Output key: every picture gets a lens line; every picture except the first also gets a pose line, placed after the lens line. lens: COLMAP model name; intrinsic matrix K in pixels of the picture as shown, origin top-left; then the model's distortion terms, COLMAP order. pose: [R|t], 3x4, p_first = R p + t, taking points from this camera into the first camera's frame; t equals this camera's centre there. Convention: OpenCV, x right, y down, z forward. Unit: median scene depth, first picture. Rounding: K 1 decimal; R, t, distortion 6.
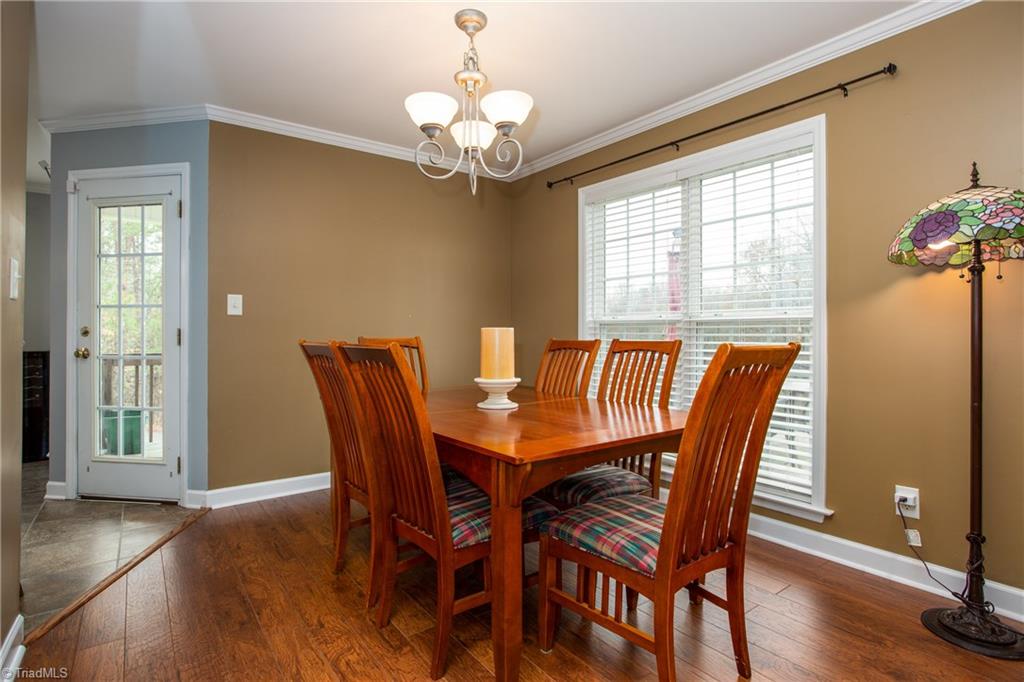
lens RADIAL K [[524.9, 0, 512.1], [0, 524.9, 331.8], [0, 0, 1]] dist [0.001365, 0.000894]
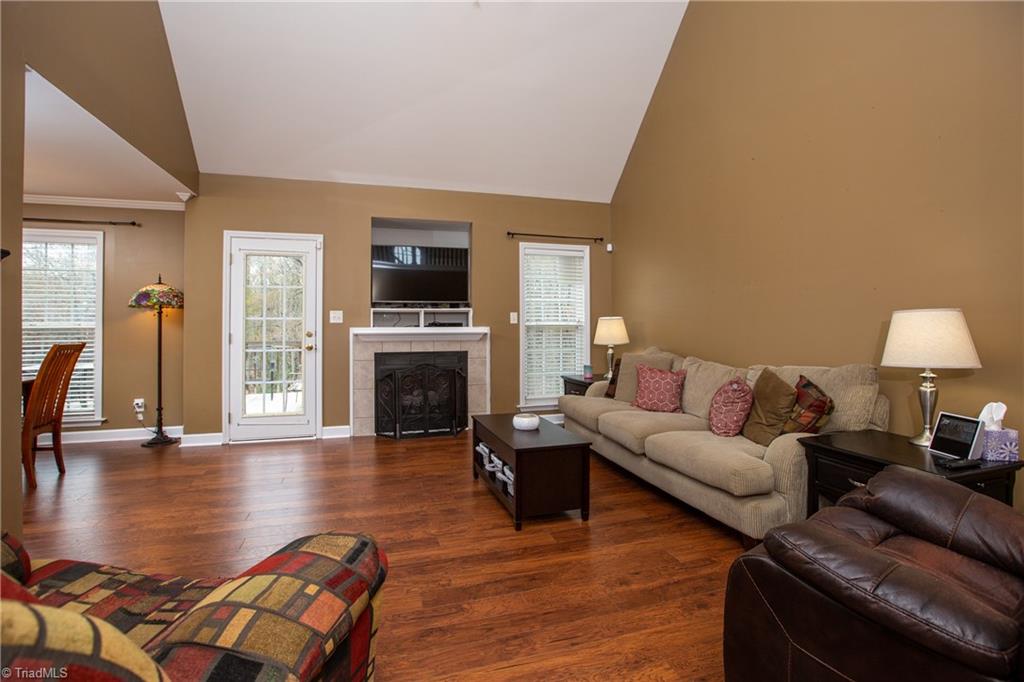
lens RADIAL K [[485.7, 0, 510.6], [0, 485.7, 324.8], [0, 0, 1]] dist [-0.020654, 0.003910]
pose [[0.340644, 0.008350, 0.940155, -0.744805], [0.001465, 0.999955, -0.009412, -0.021091], [-0.940191, 0.004584, 0.340616, -1.362228]]
